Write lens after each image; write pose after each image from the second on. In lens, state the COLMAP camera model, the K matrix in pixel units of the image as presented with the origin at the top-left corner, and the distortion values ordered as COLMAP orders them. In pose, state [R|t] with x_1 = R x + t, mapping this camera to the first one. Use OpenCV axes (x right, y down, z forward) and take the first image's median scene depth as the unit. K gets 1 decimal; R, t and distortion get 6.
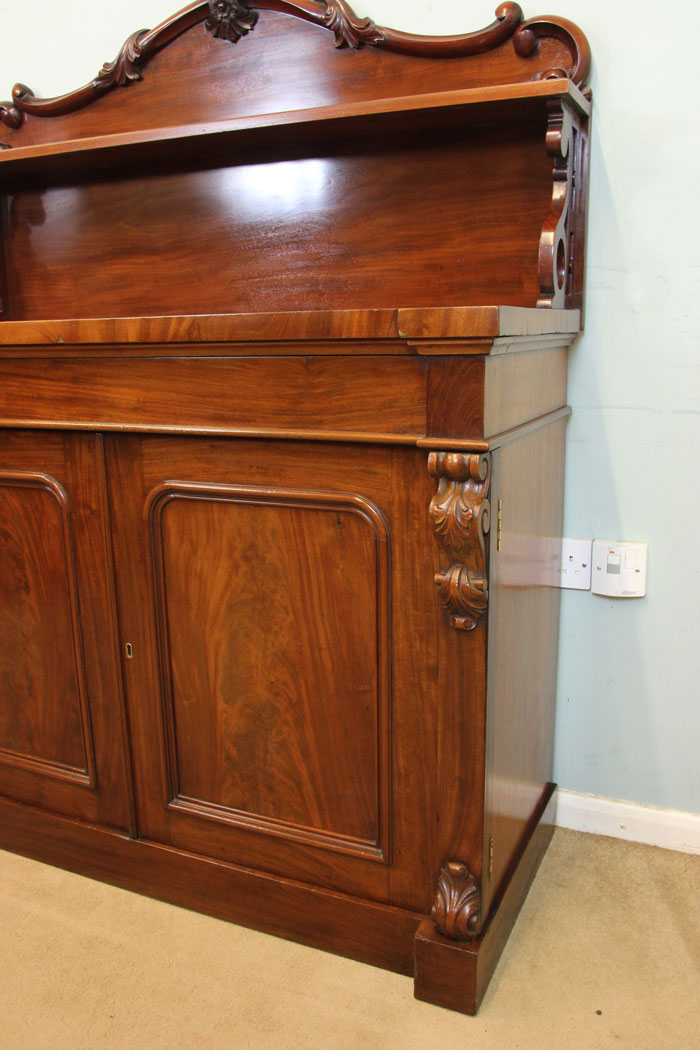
lens RADIAL K [[866.7, 0, 365.8], [0, 866.7, 534.3], [0, 0, 1]] dist [-0.116803, 0.103133]
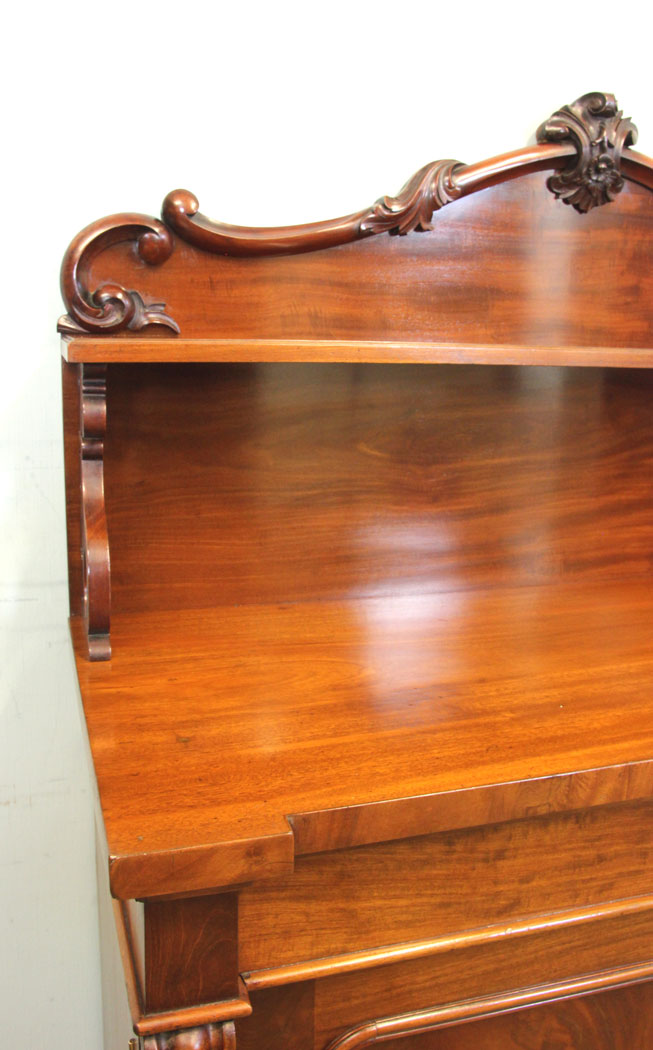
lens RADIAL K [[901.1, 0, 280.4], [0, 901.1, 508.7], [0, 0, 1]] dist [-0.119908, 0.090347]
pose [[0.771231, -0.091361, 0.629964, -0.983486], [0.121269, 0.992609, -0.004509, -0.430967], [-0.624897, 0.079873, 0.776611, 0.712857]]
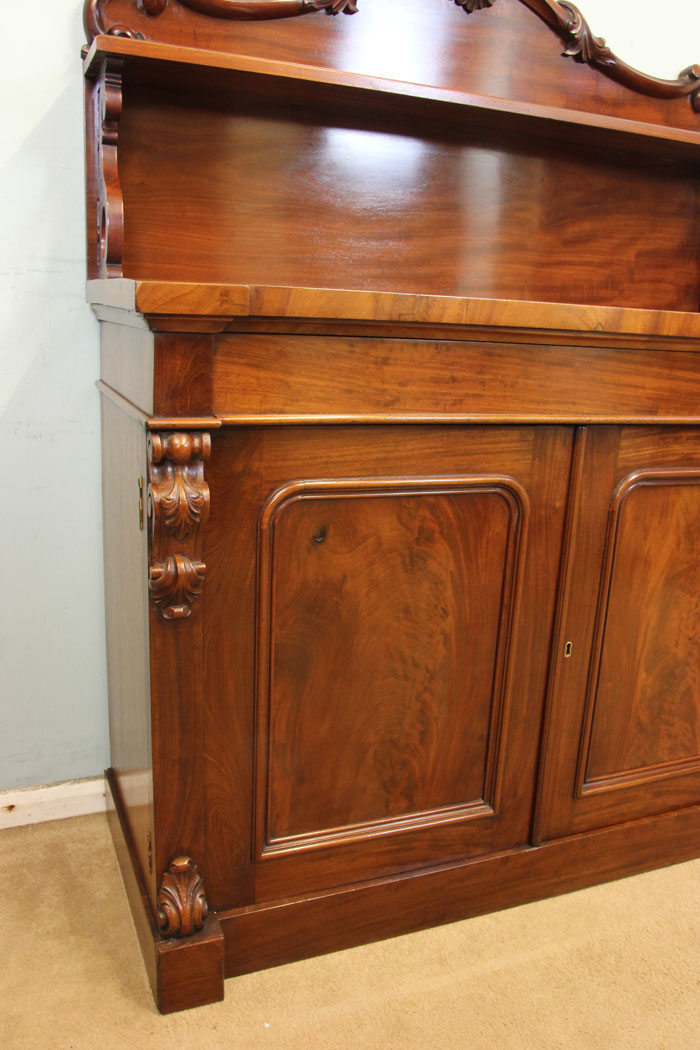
lens RADIAL K [[866.7, 0, 344.3], [0, 866.7, 527.8], [0, 0, 1]] dist [-0.116803, 0.103133]
pose [[0.697020, -0.128290, 0.705482, -1.183084], [0.110413, 0.991333, 0.071182, -0.103402], [-0.708500, 0.028279, 0.705144, 0.519524]]
